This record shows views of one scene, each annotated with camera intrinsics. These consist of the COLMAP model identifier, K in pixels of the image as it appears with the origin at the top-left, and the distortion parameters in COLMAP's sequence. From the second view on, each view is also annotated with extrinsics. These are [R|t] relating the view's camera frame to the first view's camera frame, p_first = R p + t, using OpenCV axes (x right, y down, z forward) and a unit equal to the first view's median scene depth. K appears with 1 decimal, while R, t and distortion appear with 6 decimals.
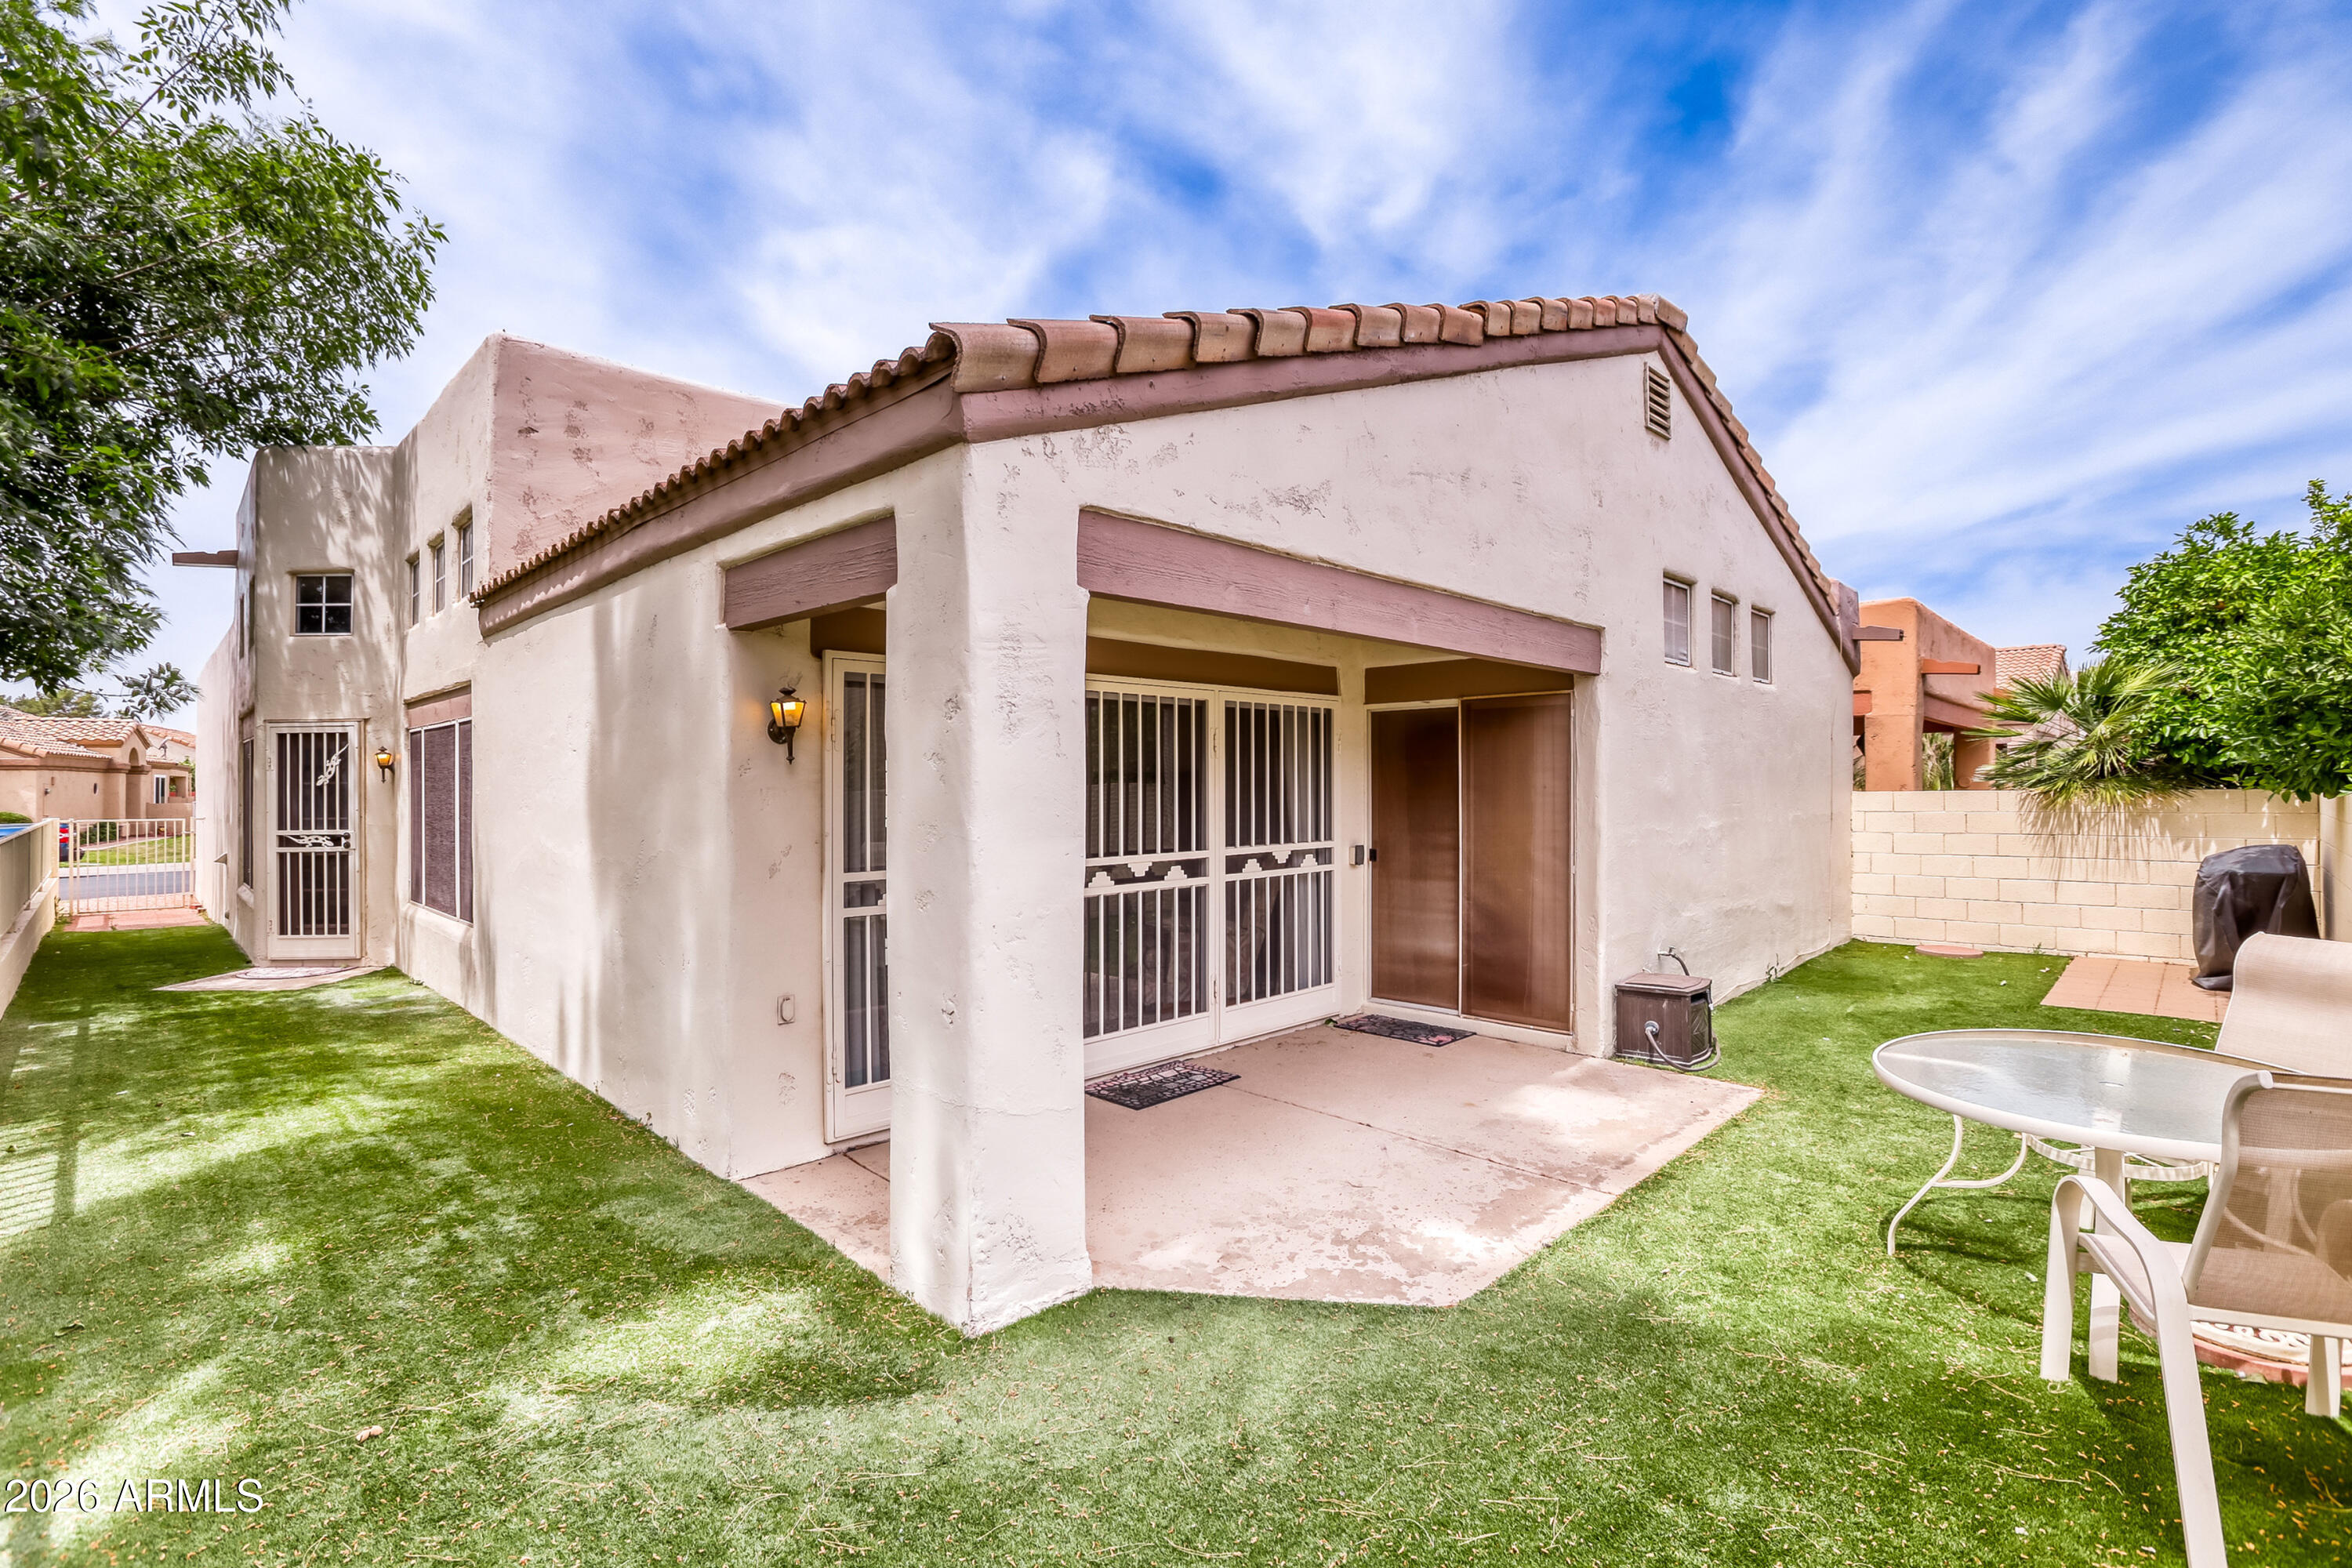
lens RADIAL K [[1068.5, 0, 1152.6], [0, 1068.5, 783.5], [0, 0, 1]] dist [-0.024466, 0.015573]
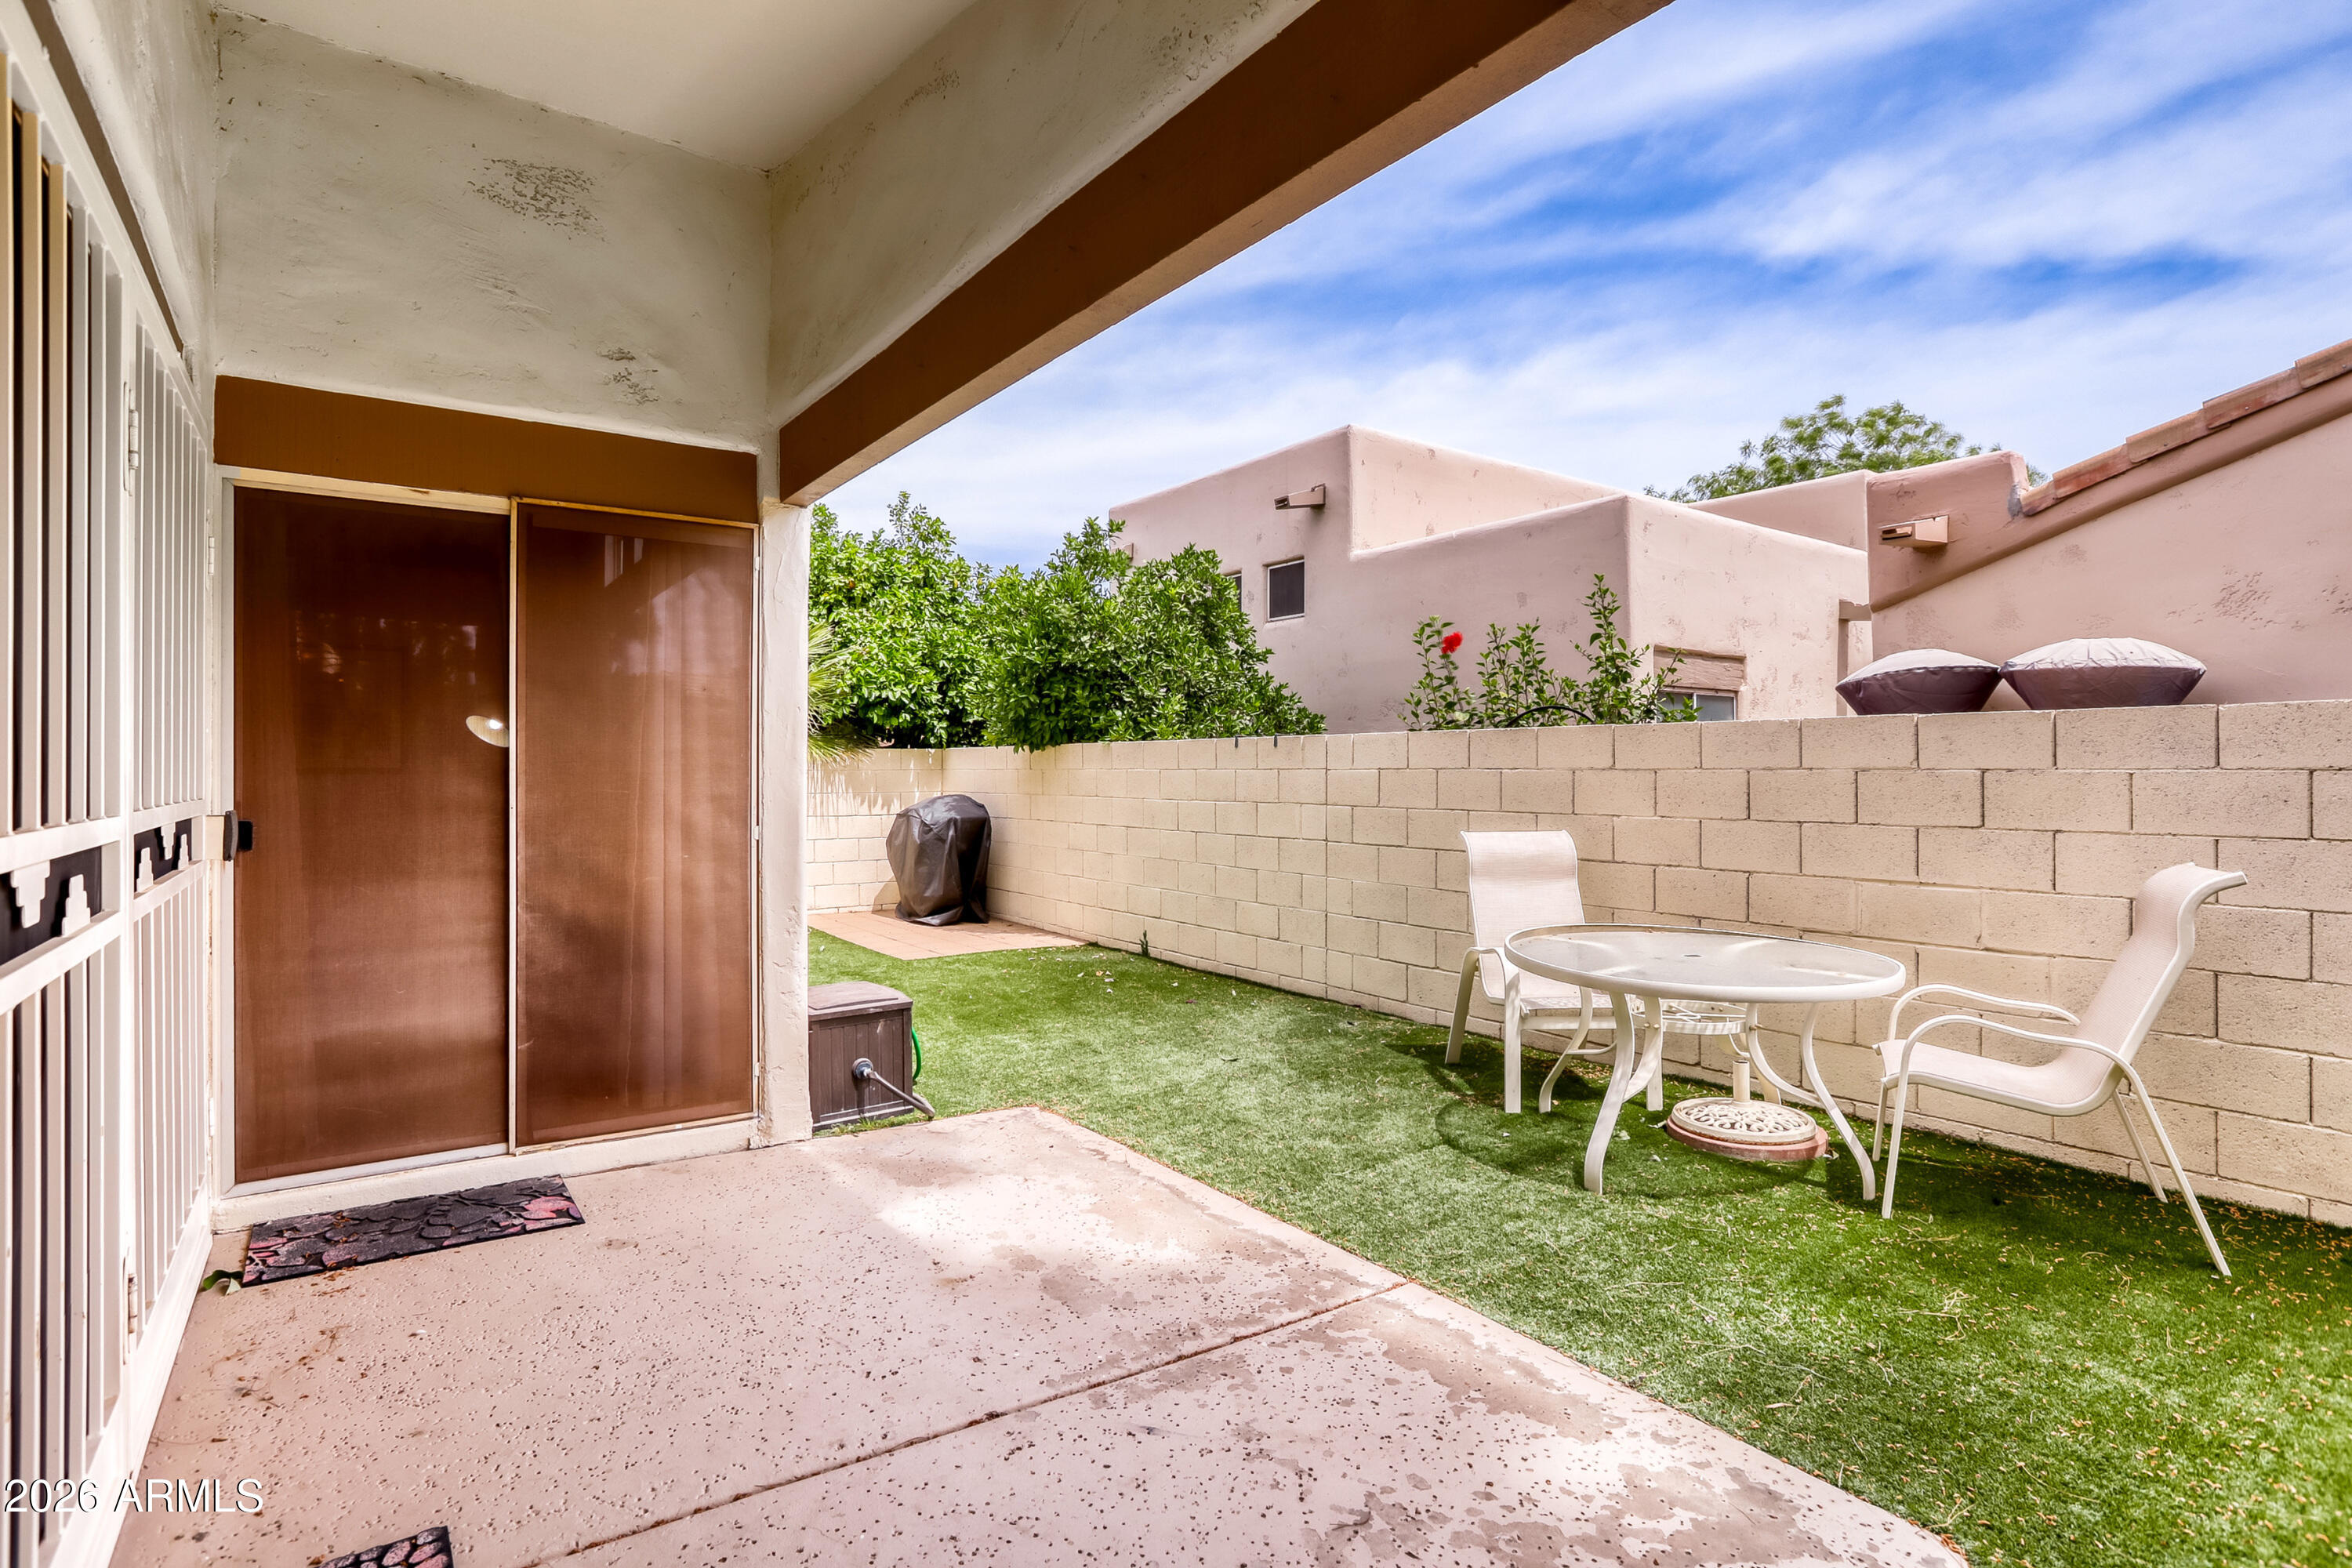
lens RADIAL K [[1168.6, 0, 1176.0], [0, 1168.6, 784.0], [0, 0, 1]] dist [-0.004795, -0.000343]
pose [[0.176326, -0.002500, 0.984329, -0.184682], [-0.005512, 0.999979, 0.003527, 0.047476], [-0.984316, -0.006047, 0.176308, 0.626755]]
